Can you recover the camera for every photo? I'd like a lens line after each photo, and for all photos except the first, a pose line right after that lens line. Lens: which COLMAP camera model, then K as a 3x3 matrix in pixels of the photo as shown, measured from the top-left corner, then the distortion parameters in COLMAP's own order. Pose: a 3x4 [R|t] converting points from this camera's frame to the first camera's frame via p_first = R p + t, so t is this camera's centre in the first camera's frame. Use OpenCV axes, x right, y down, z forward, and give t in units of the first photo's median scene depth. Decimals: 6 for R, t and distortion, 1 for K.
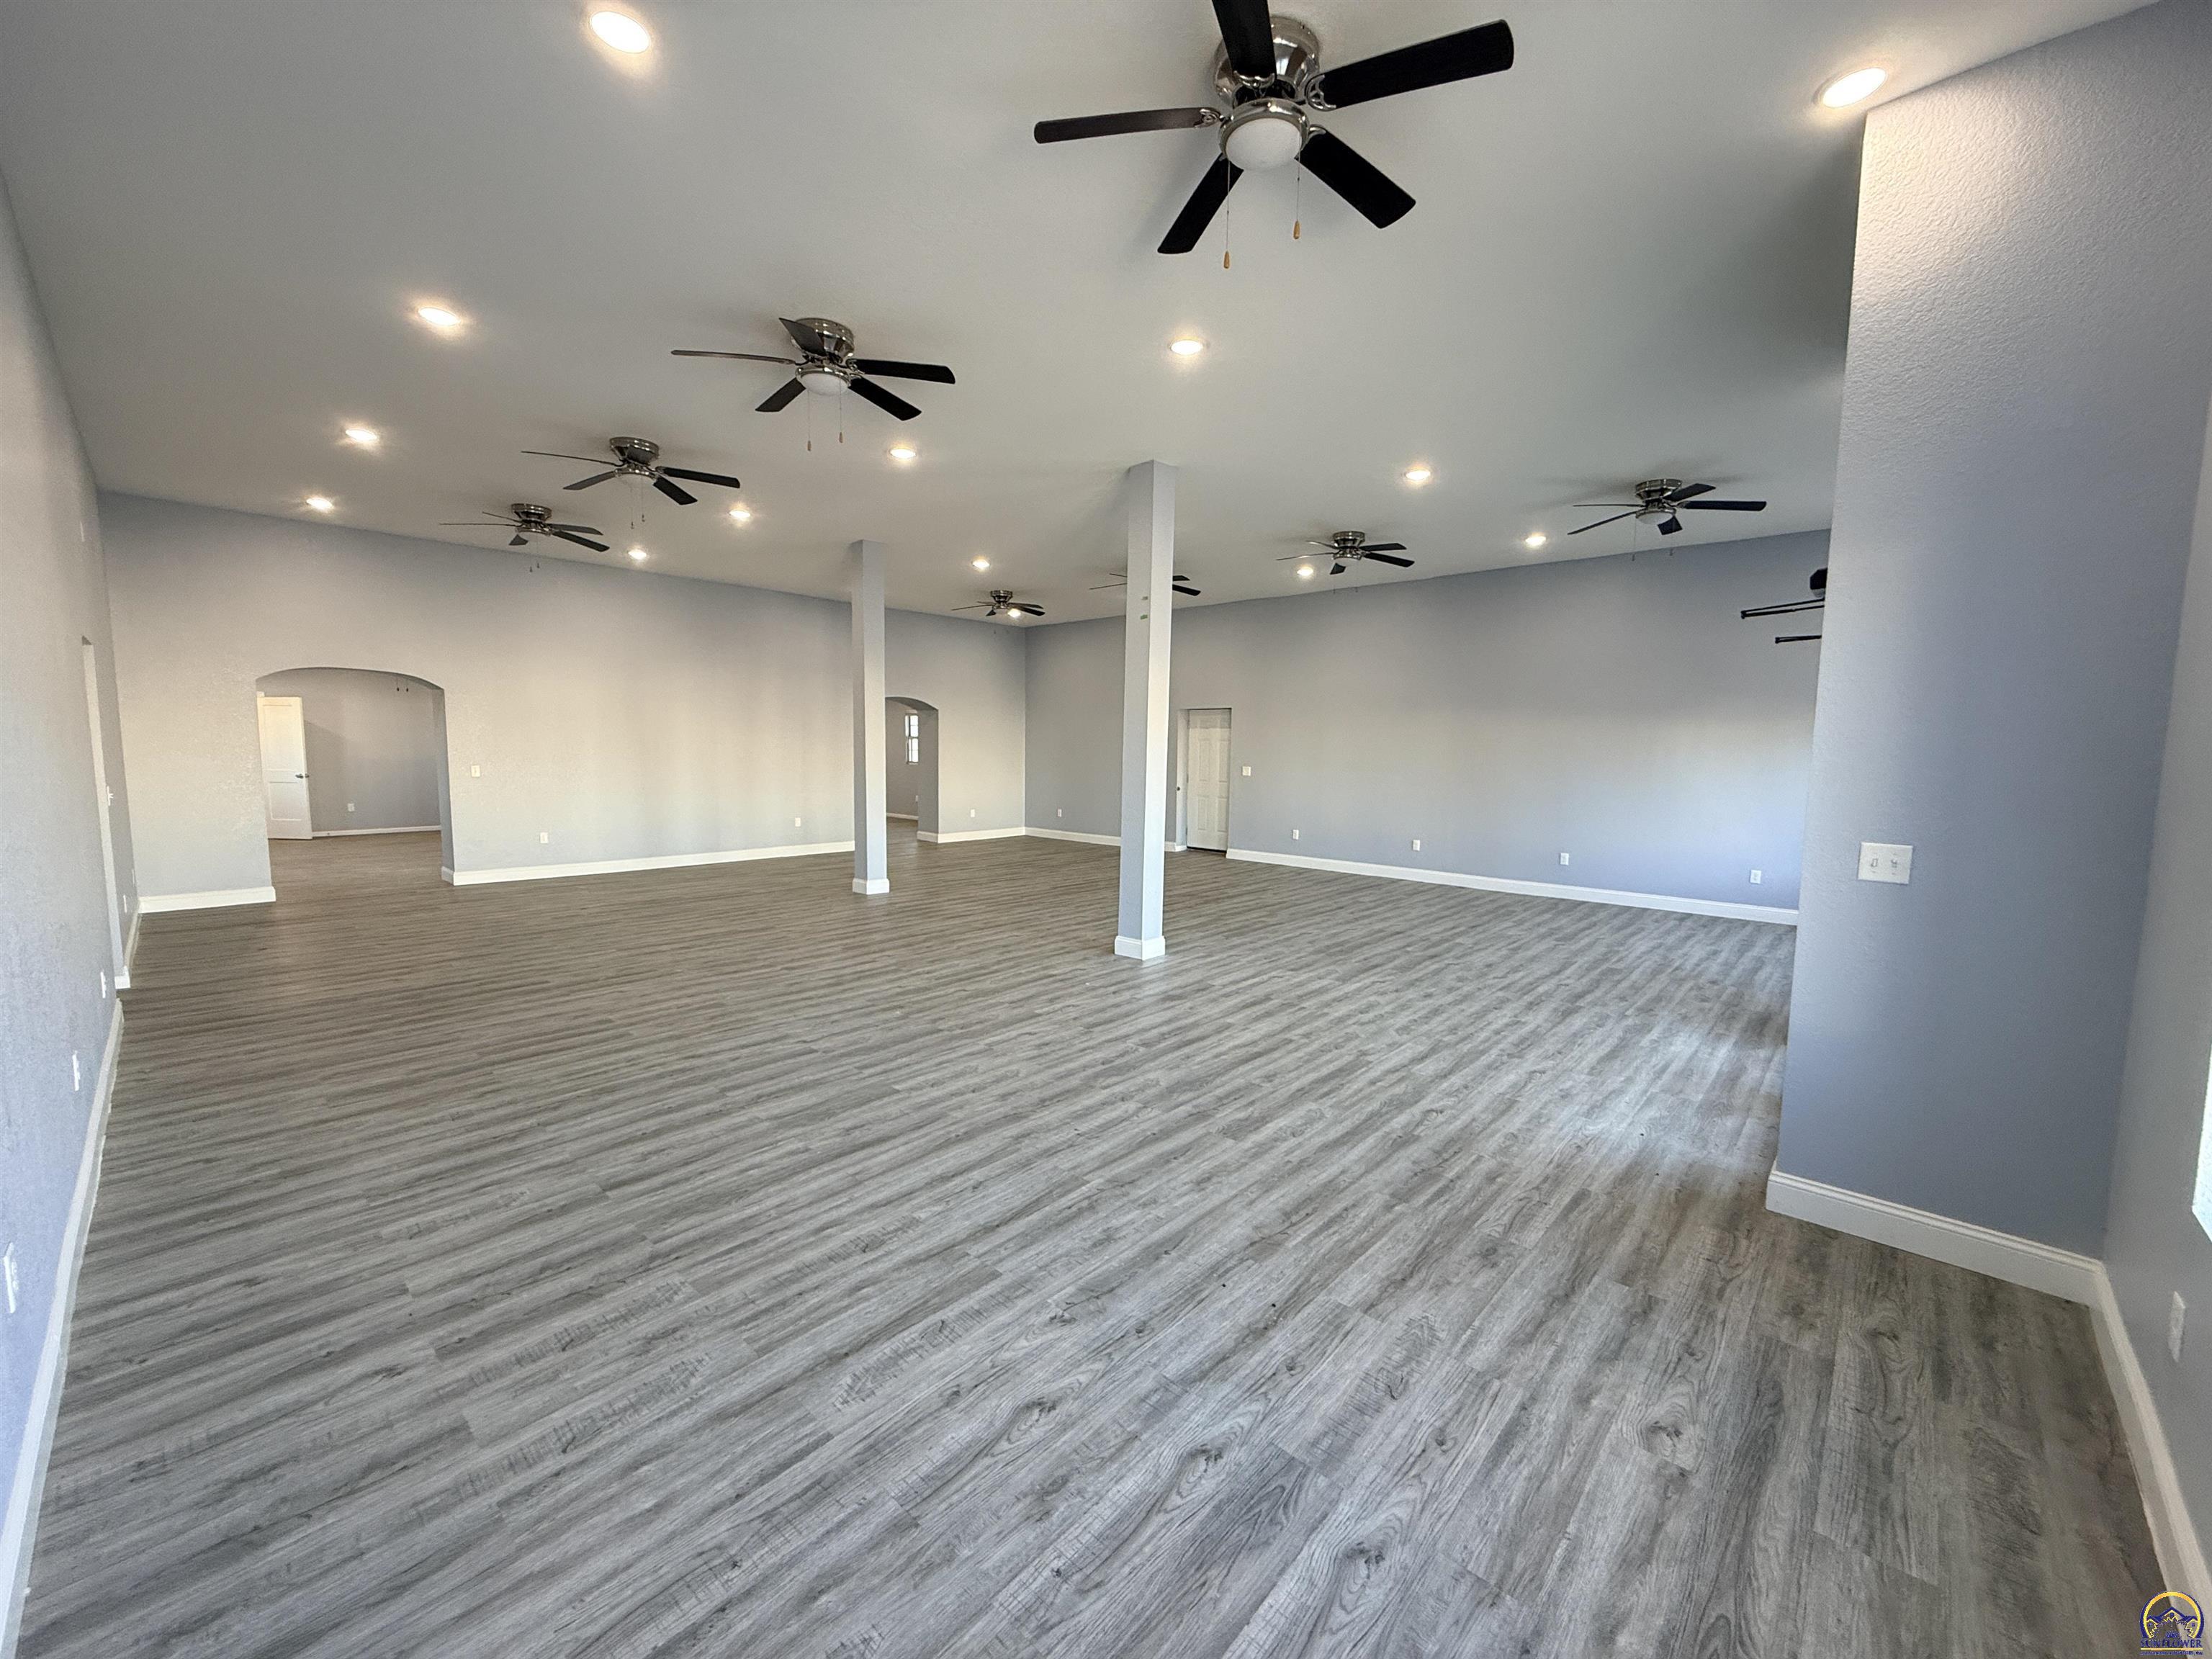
lens RADIAL K [[878.4, 0, 1107.3], [0, 878.4, 834.6], [0, 0, 1]] dist [0.000791, 0.000177]
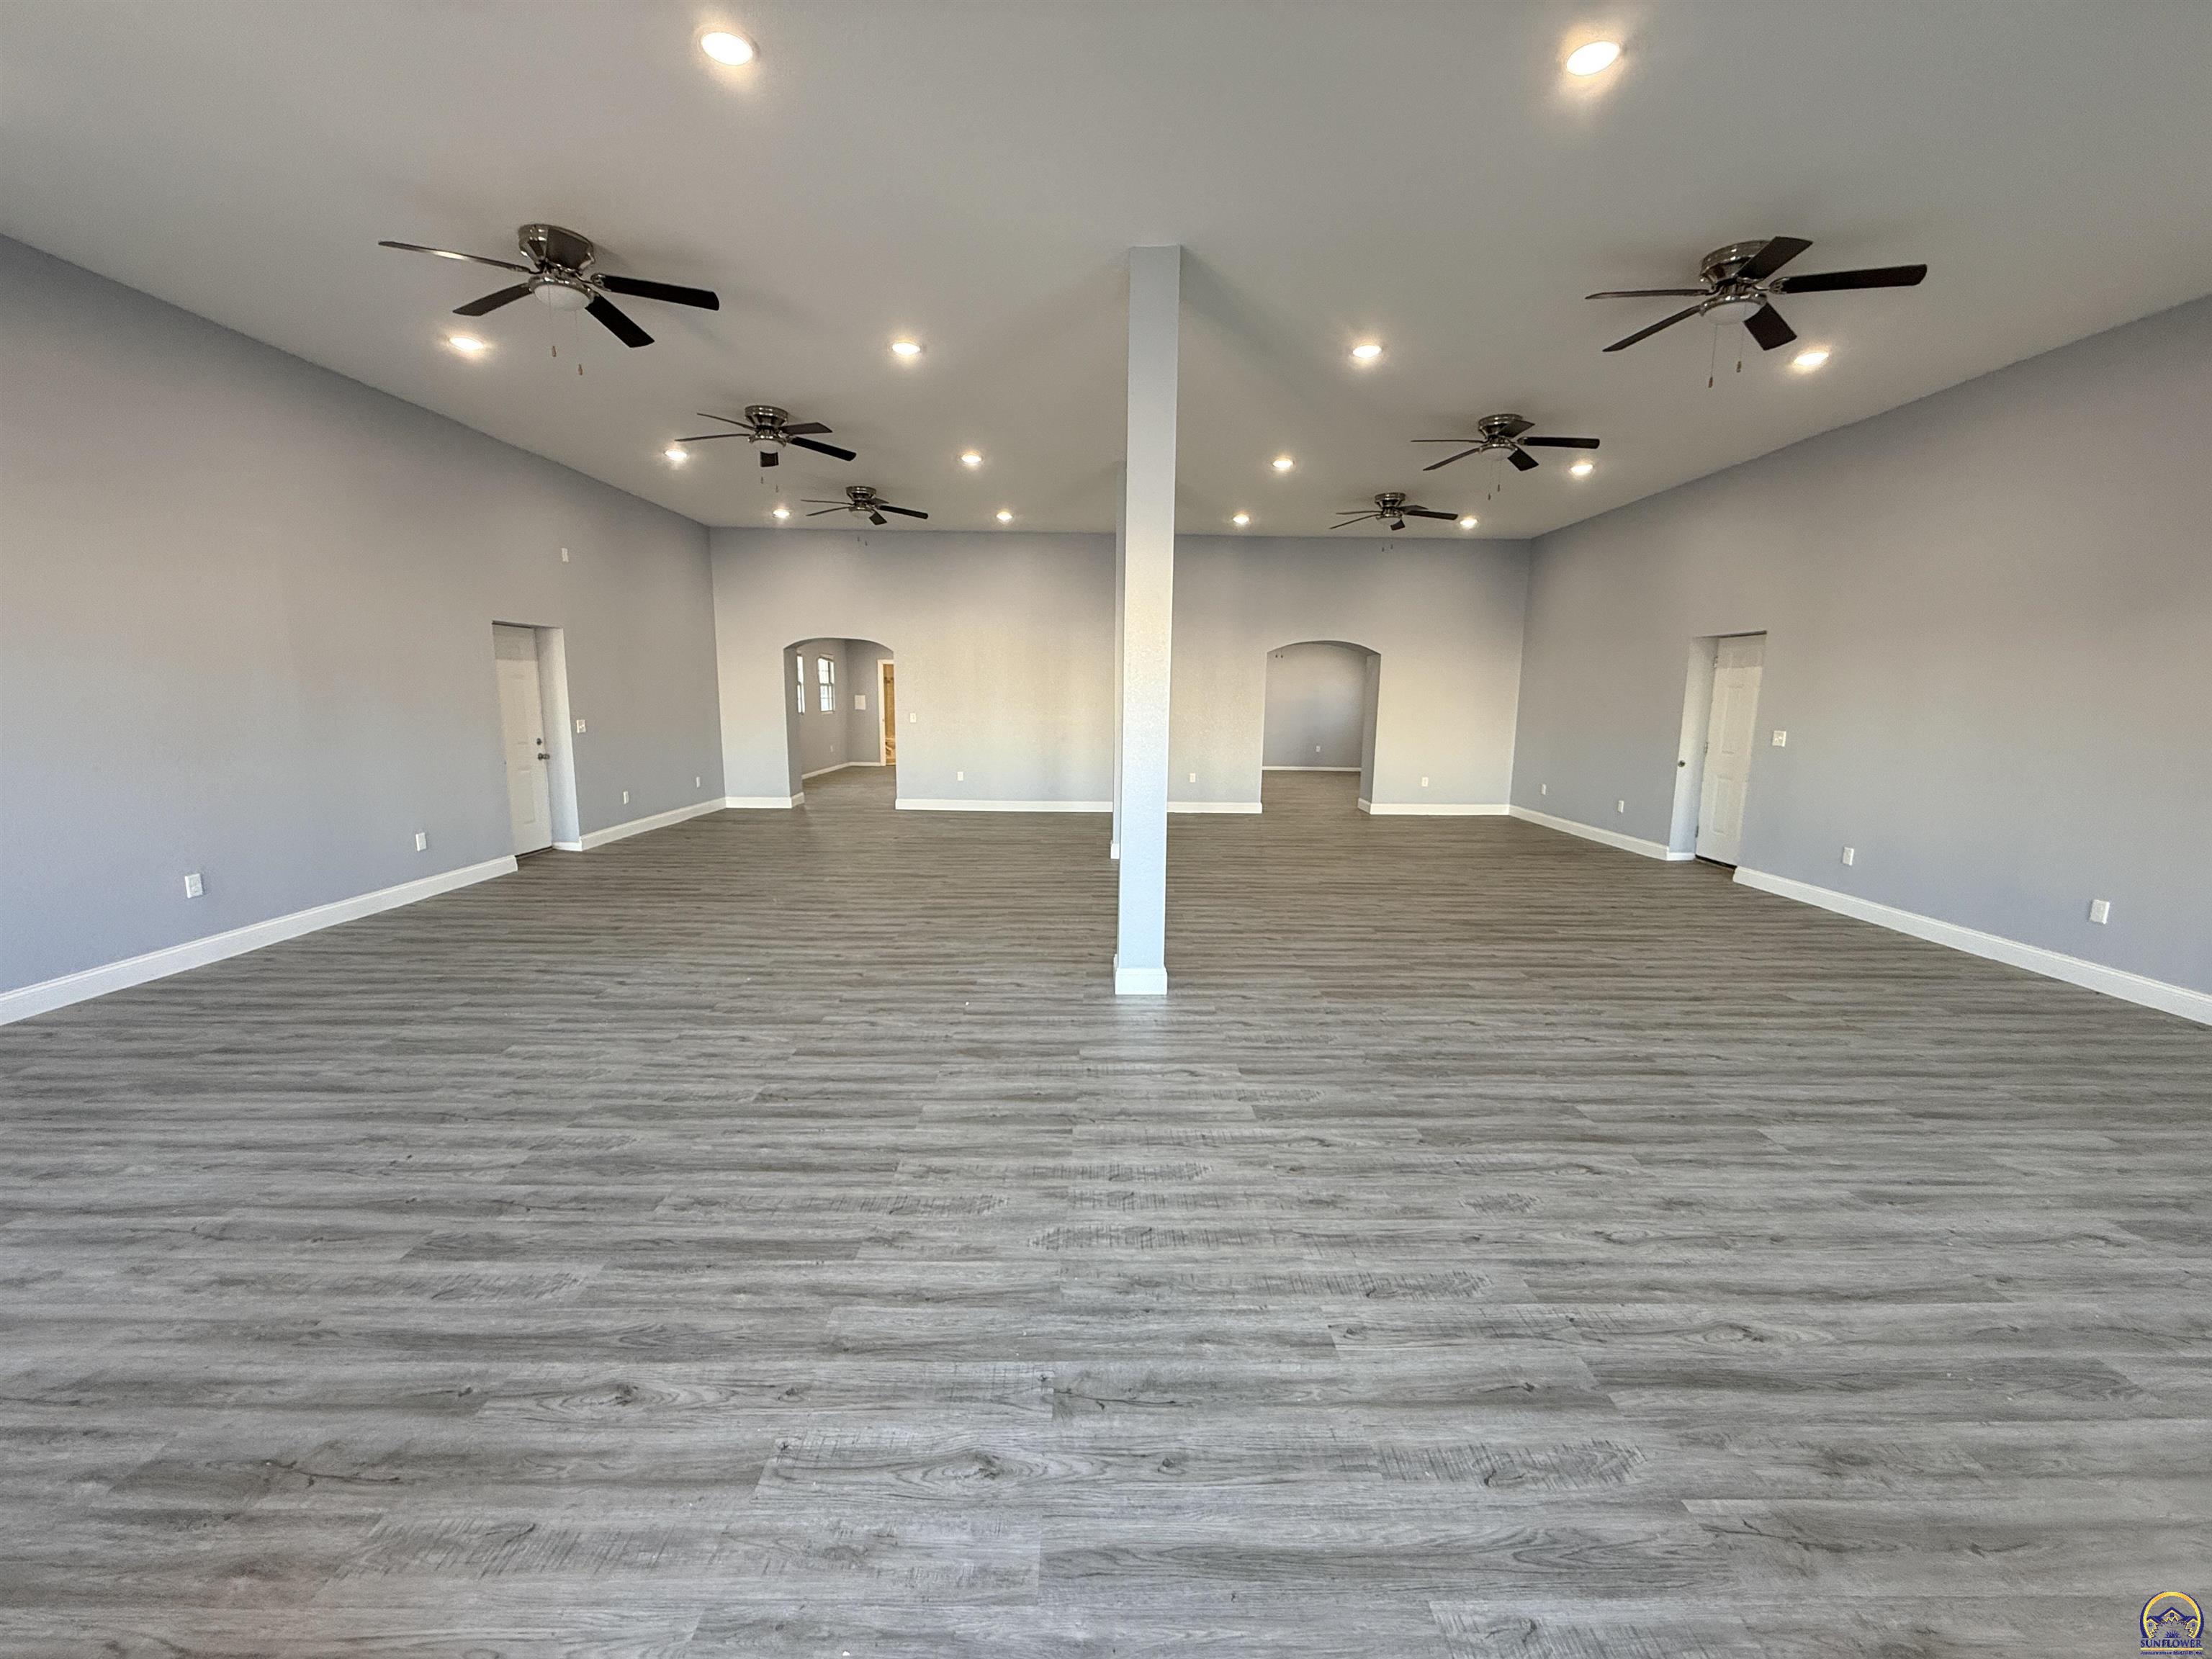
lens RADIAL K [[878.4, 0, 1109.9], [0, 878.4, 840.2], [0, 0, 1]] dist [0.000791, 0.000177]
pose [[0.679404, 0.114608, -0.724758, 0.715163], [-0.075634, 0.993404, 0.086189, -0.054498], [0.729856, -0.003741, 0.683591, 0.685450]]
